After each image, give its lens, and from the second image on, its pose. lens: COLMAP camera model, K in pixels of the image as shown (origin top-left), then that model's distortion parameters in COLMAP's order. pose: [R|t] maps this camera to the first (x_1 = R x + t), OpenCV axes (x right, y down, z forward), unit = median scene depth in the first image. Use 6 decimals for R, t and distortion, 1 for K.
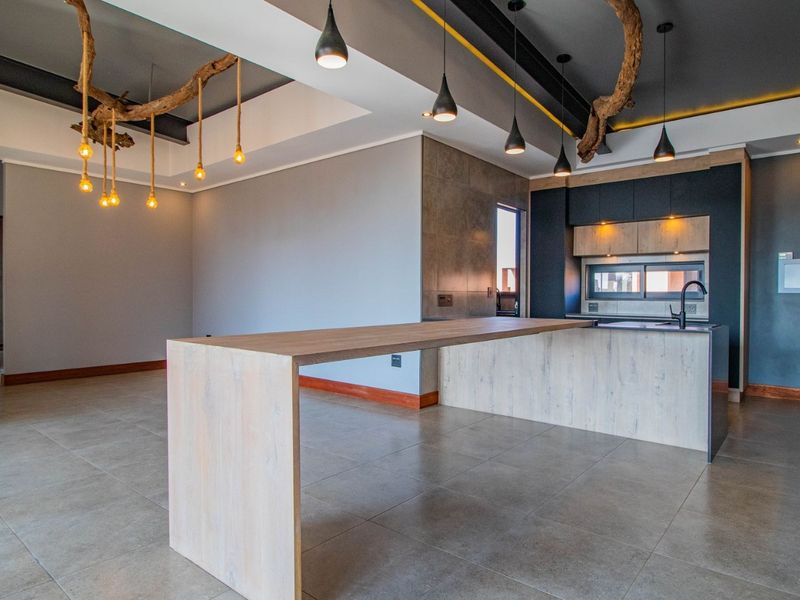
lens RADIAL K [[496.0, 0, 404.9], [0, 496.0, 300.4], [0, 0, 1]] dist [0.001103, -0.014692]
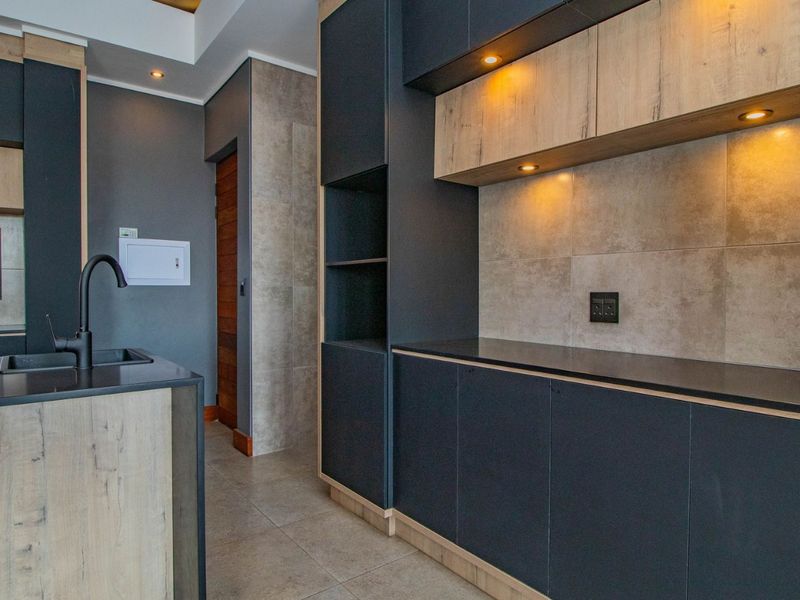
lens RADIAL K [[496.0, 0, 404.9], [0, 496.0, 300.4], [0, 0, 1]] dist [0.001103, -0.014692]
pose [[0.221111, -0.029173, 0.974812, 0.168836], [0.015732, 0.999529, 0.026344, -0.005864], [-0.975122, 0.009511, 0.221466, 0.476660]]
